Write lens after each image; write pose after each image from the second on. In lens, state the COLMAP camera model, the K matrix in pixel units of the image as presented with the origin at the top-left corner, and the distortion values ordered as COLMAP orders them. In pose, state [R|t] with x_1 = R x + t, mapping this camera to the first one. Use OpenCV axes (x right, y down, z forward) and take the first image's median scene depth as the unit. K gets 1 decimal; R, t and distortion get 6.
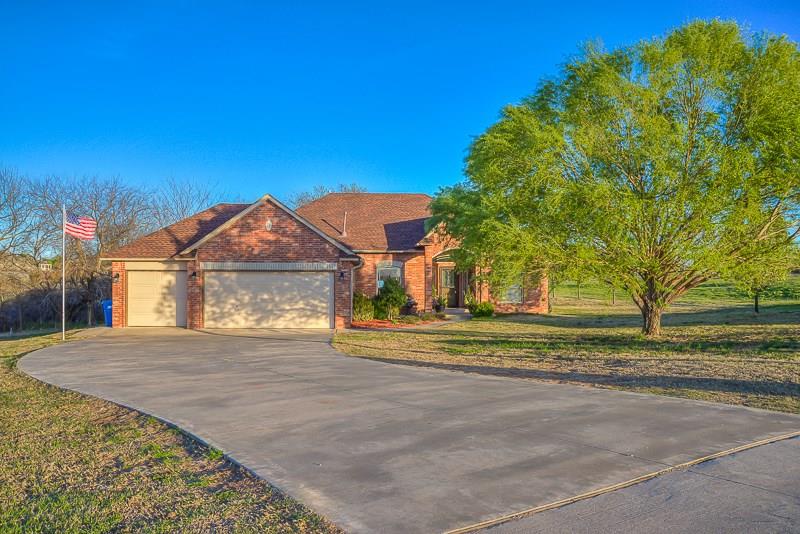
lens RADIAL K [[586.6, 0, 401.0], [0, 586.6, 244.0], [0, 0, 1]] dist [0.000300, 0.002809]
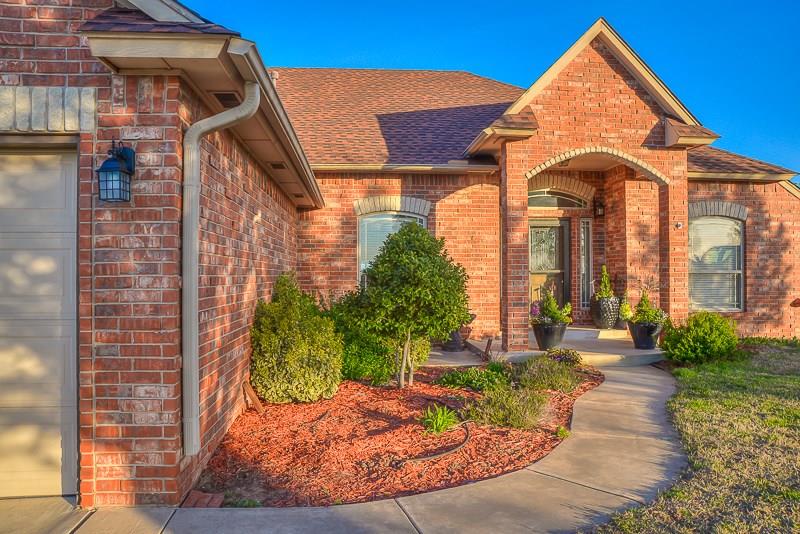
lens RADIAL K [[586.6, 0, 401.0], [0, 586.6, 244.0], [0, 0, 1]] dist [0.000300, 0.002809]
pose [[0.999656, -0.000031, 0.026232, -0.029719], [-0.000132, 0.999981, 0.006190, 0.067259], [-0.026232, -0.006191, 0.999637, 0.786419]]
